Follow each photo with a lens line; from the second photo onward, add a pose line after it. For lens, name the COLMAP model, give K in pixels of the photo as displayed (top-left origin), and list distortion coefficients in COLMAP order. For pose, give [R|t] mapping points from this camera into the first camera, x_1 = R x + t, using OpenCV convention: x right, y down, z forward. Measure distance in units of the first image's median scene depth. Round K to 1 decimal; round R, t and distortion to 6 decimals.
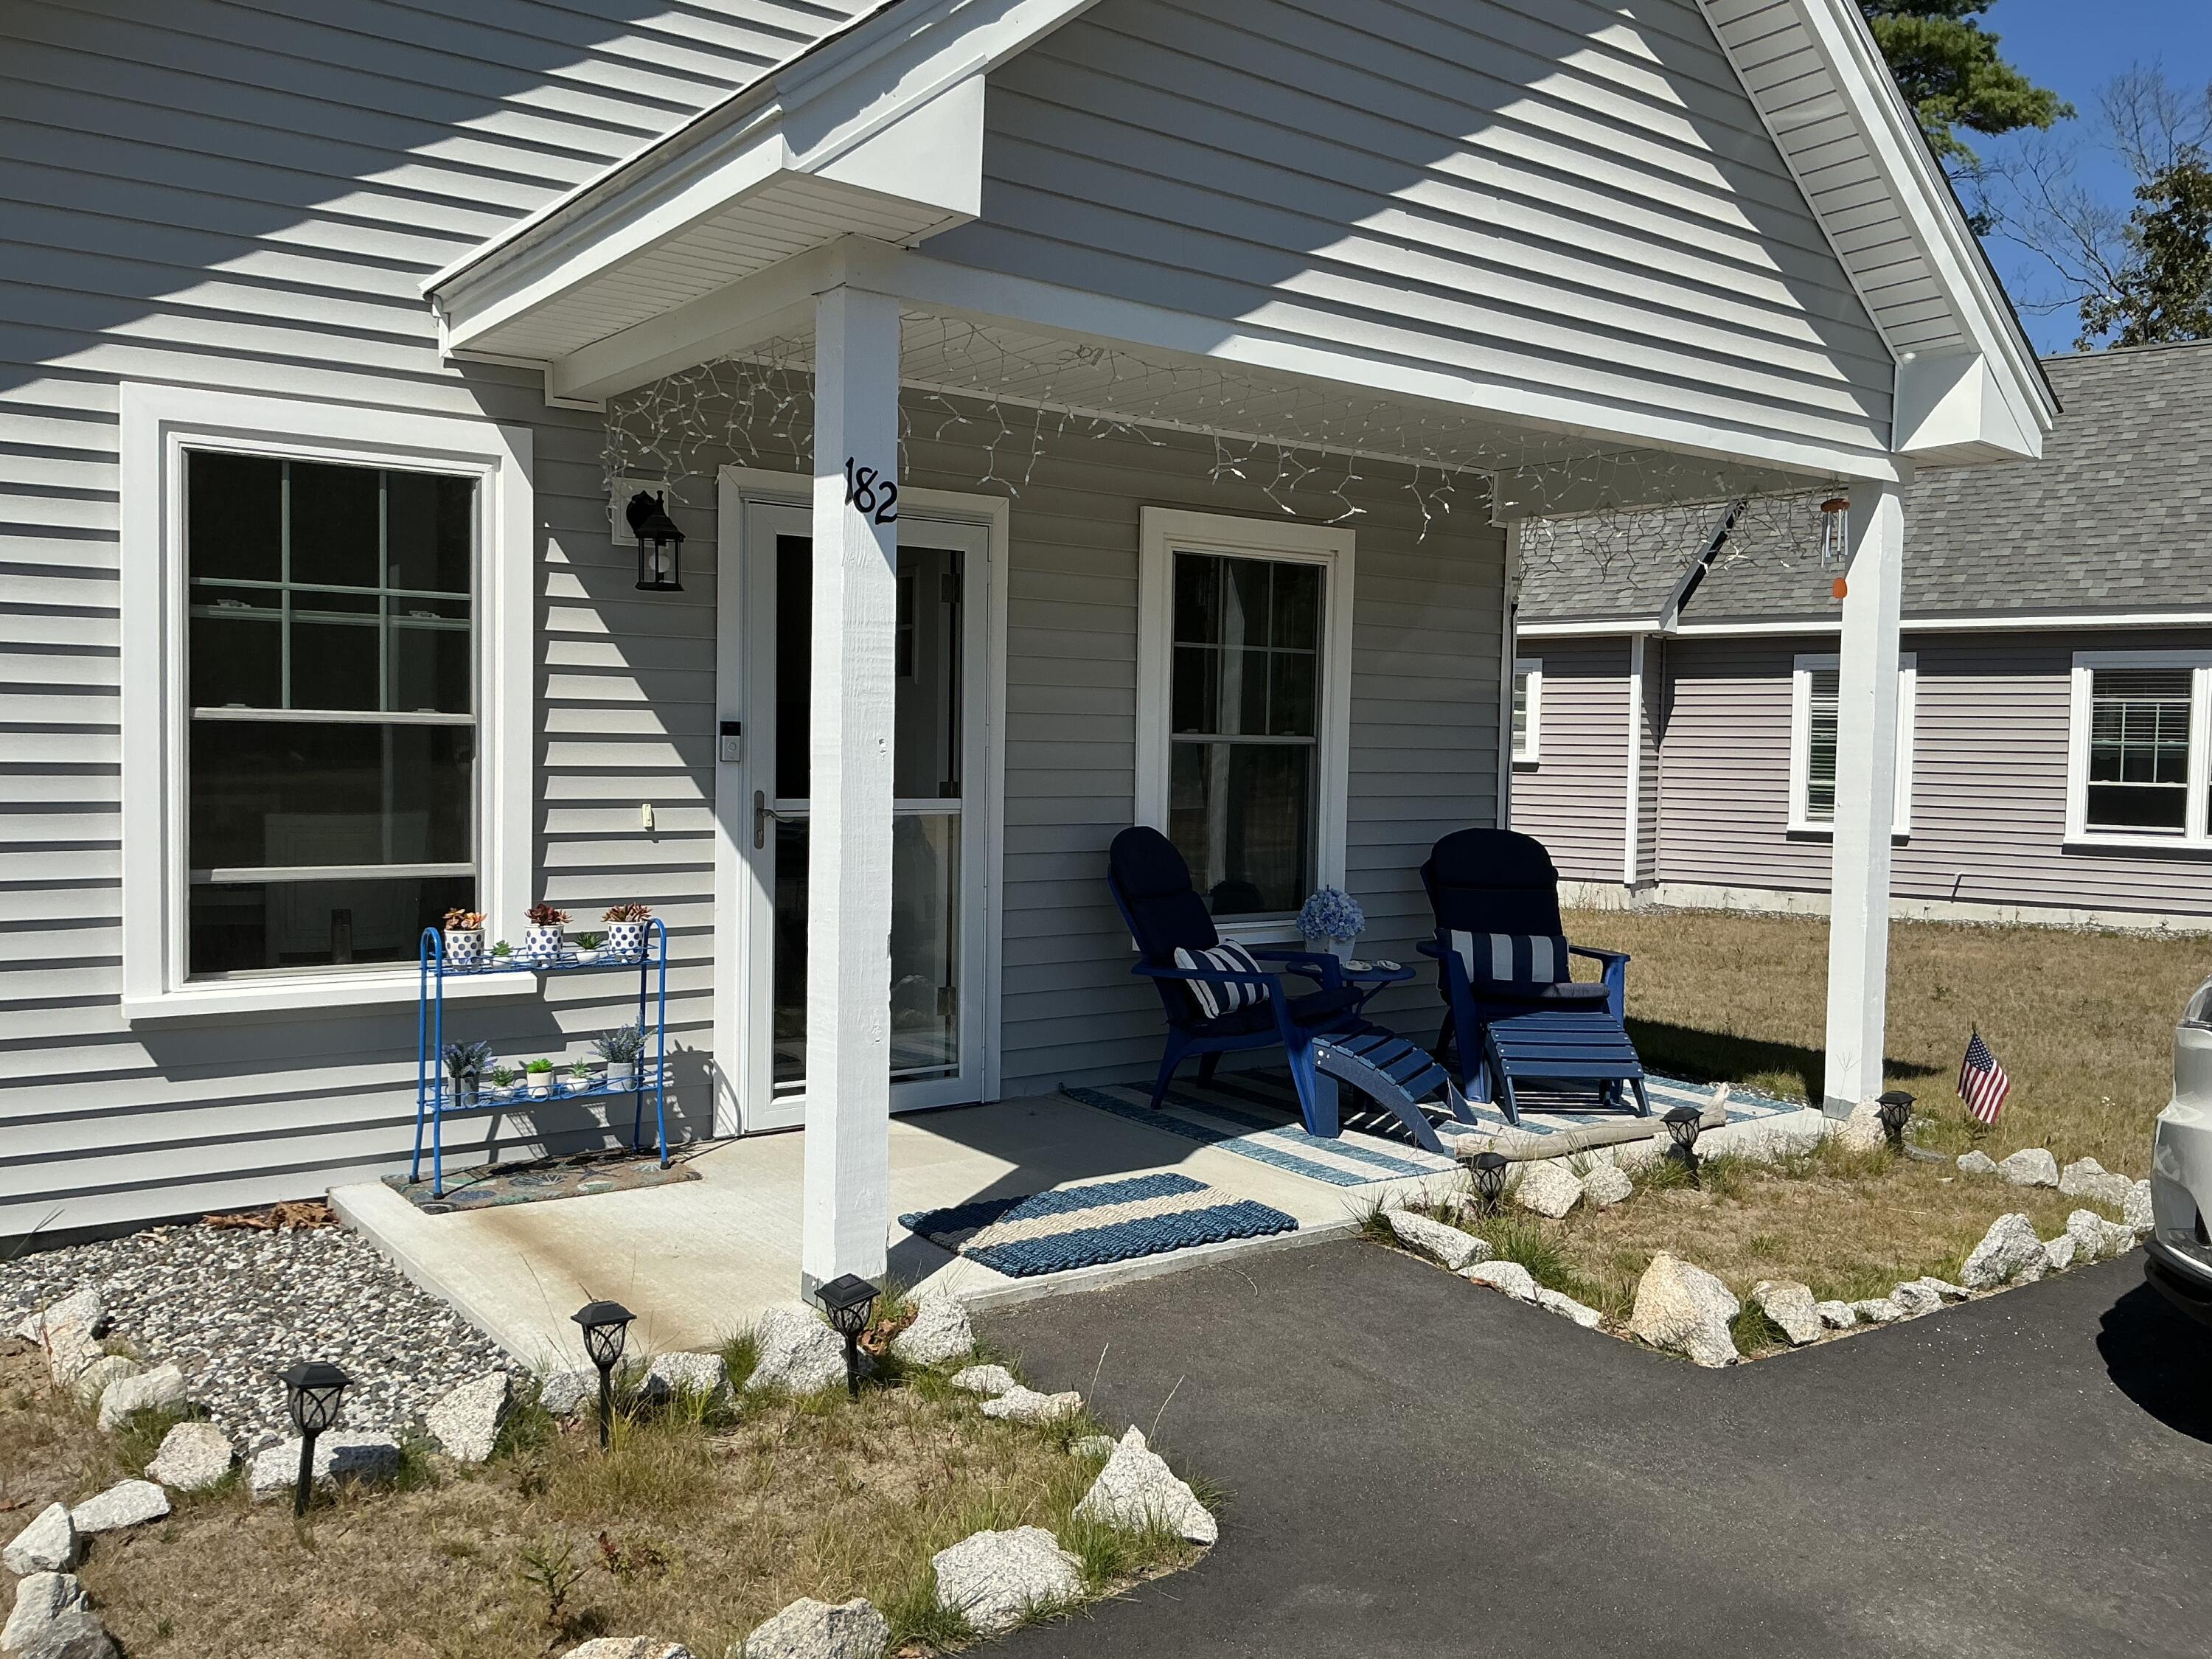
lens RADIAL K [[1836.2, 0, 1117.4], [0, 1836.2, 837.6], [0, 0, 1]] dist [0.083028, -0.149048]
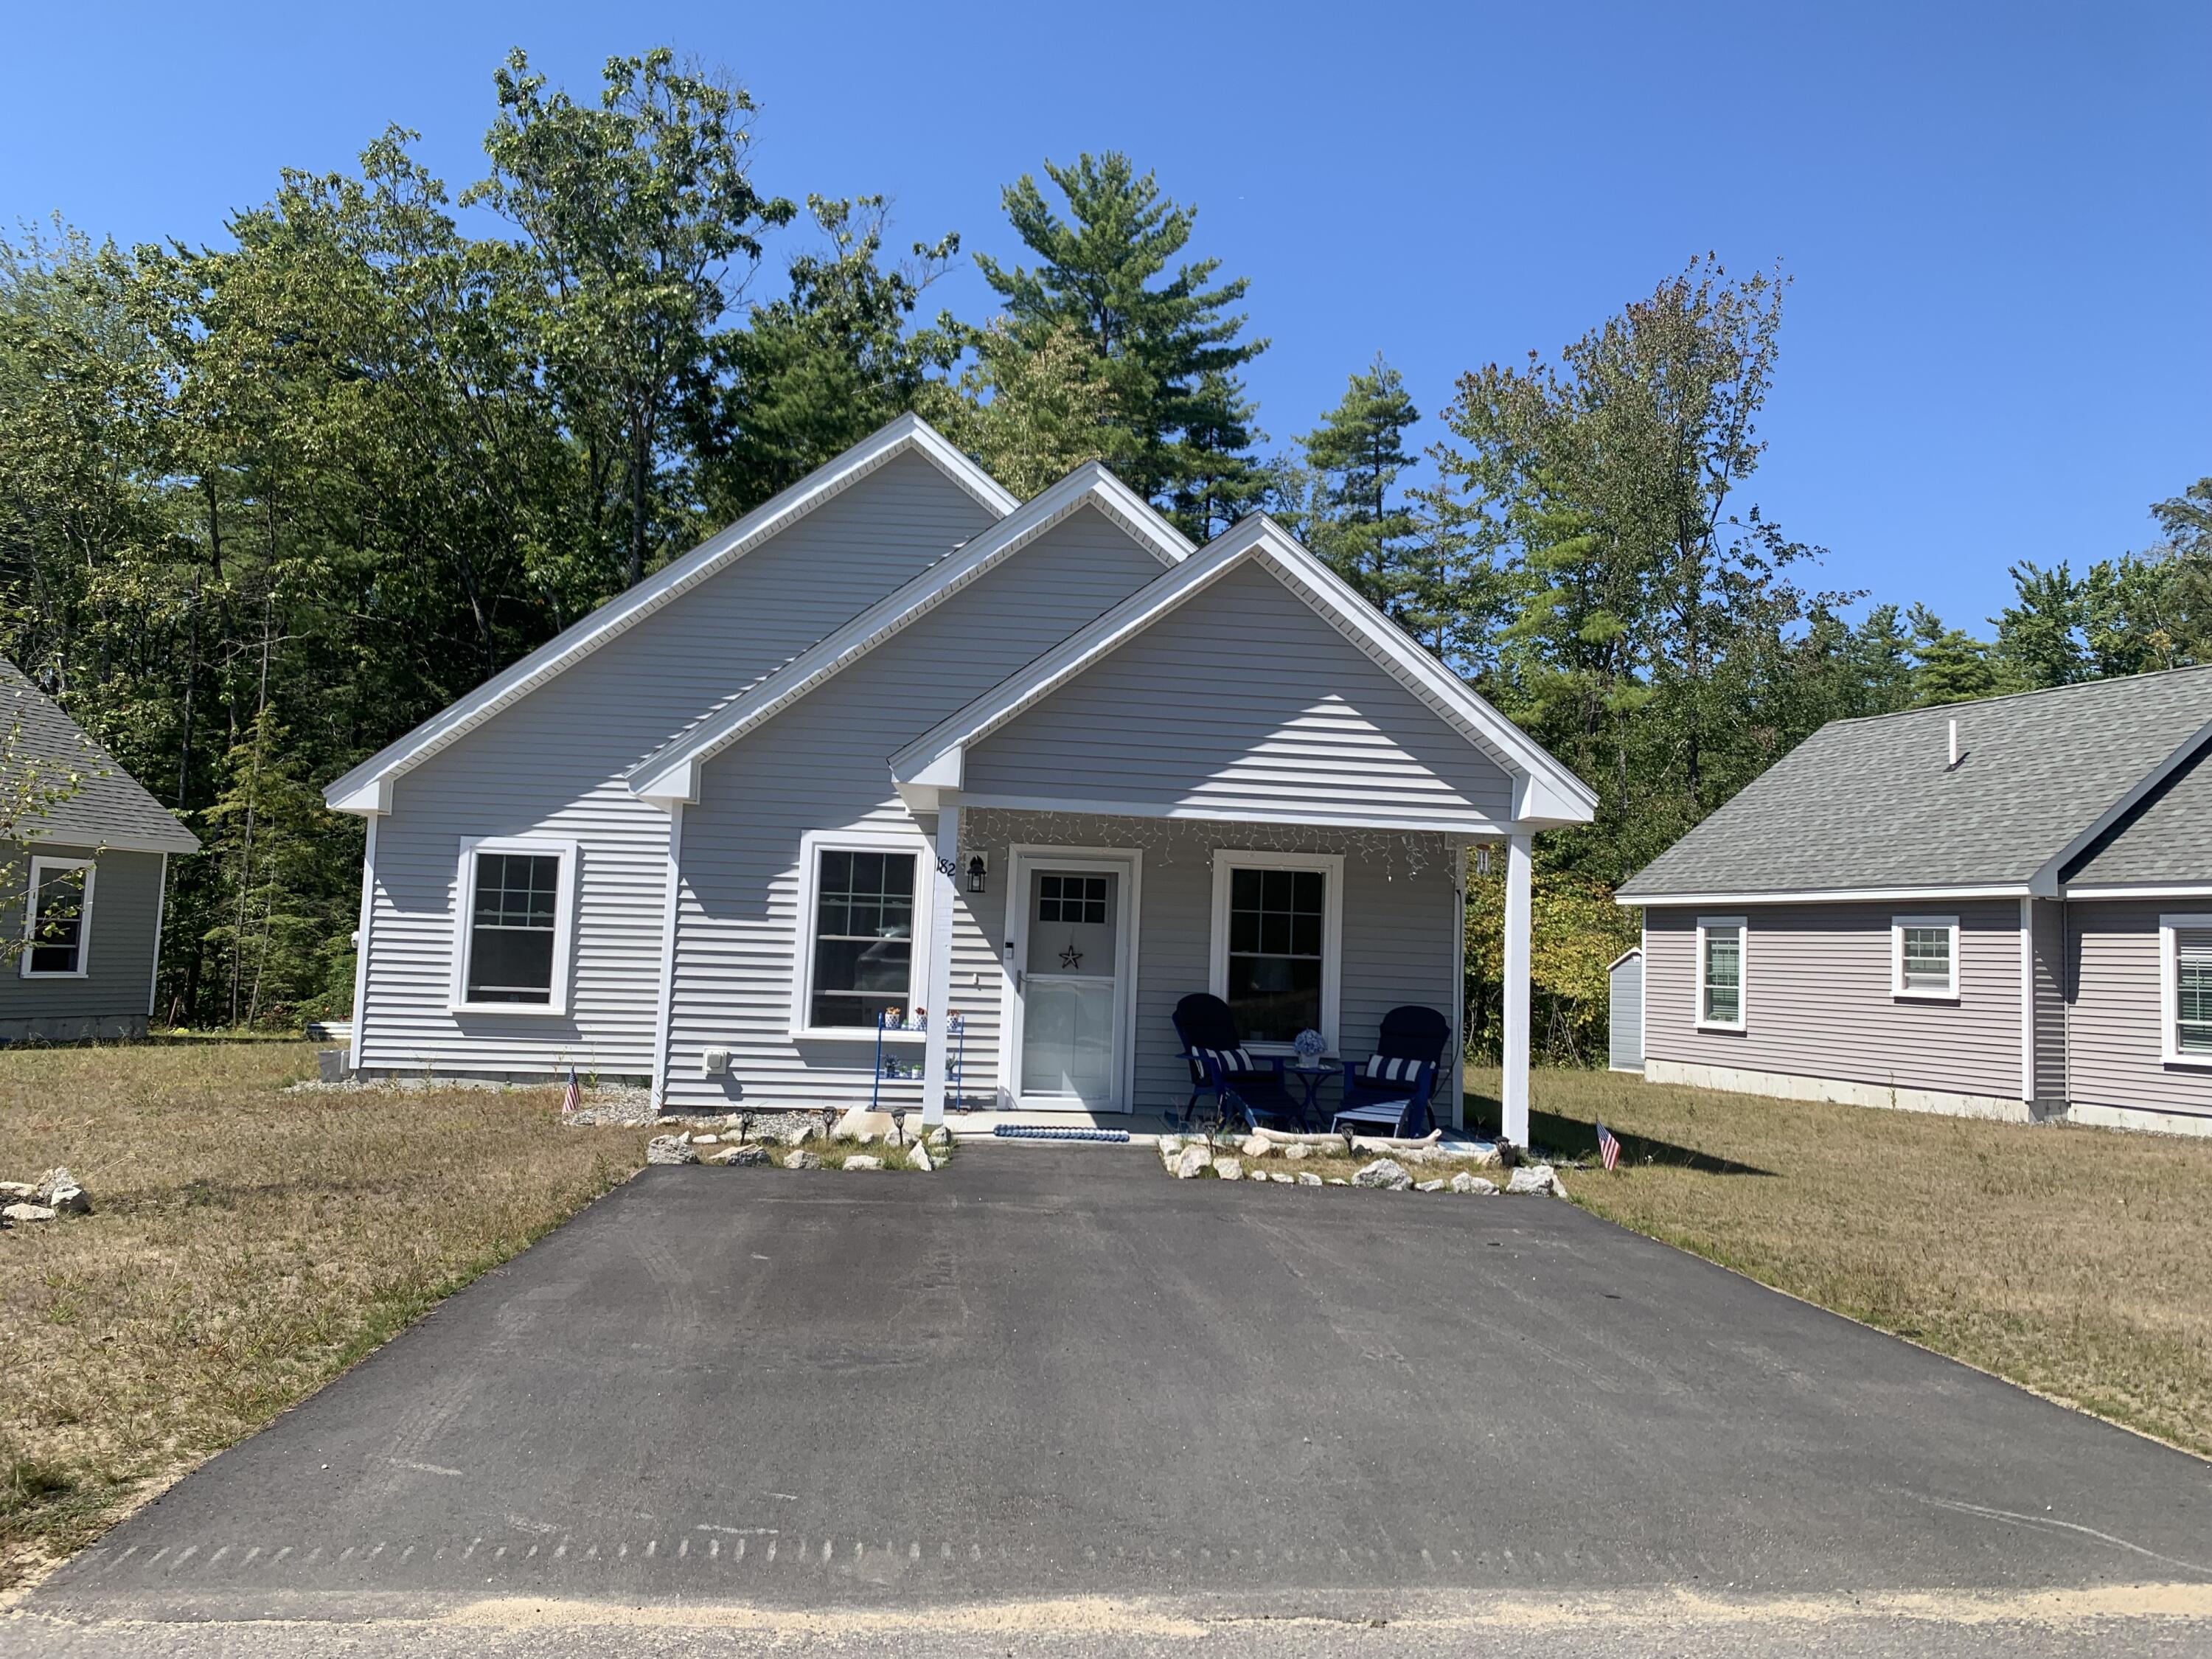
lens RADIAL K [[1709.8, 0, 1130.6], [0, 1709.8, 770.2], [0, 0, 1]] dist [0.033794, -0.012898]
pose [[0.845678, -0.043945, -0.531881, 1.100832], [-0.051110, 0.985355, -0.162675, 0.071104], [0.531241, 0.164755, 0.831047, -0.838464]]
